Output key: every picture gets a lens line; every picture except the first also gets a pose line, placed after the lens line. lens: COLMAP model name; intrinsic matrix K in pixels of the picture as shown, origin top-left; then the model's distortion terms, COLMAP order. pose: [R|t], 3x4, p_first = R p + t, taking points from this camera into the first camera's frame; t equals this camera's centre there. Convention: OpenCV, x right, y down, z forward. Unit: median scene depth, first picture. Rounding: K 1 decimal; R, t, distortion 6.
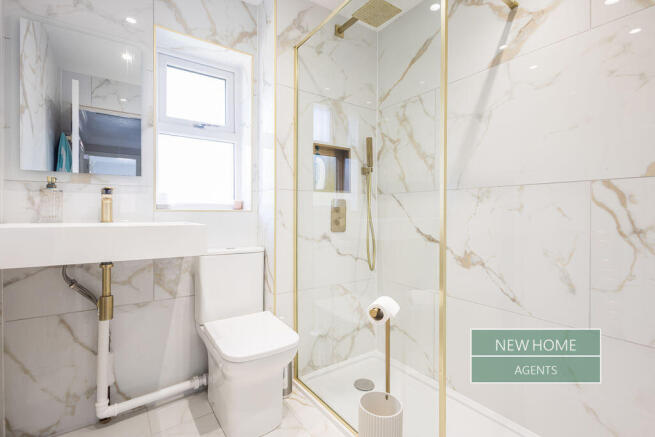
lens RADIAL K [[313.5, 0, 329.2], [0, 313.5, 215.9], [0, 0, 1]] dist [0.006298, -0.000220]
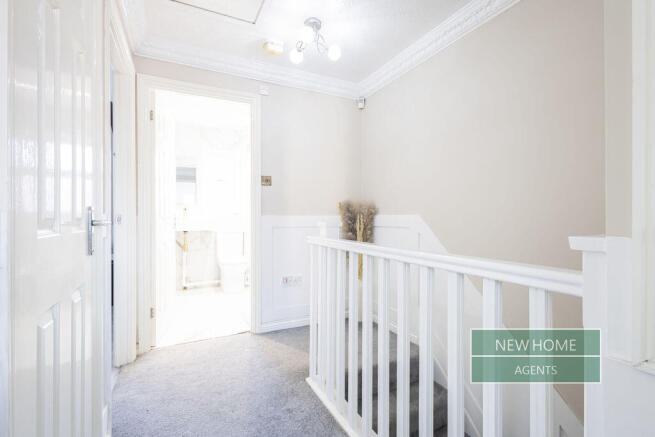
lens RADIAL K [[313.5, 0, 327.1], [0, 313.5, 218.3], [0, 0, 1]] dist [0.006298, -0.000220]
pose [[0.990362, 0.002756, -0.138473, 0.839608], [-0.003668, 0.999973, -0.006334, 0.019882], [0.138451, 0.006781, 0.990346, -1.438556]]
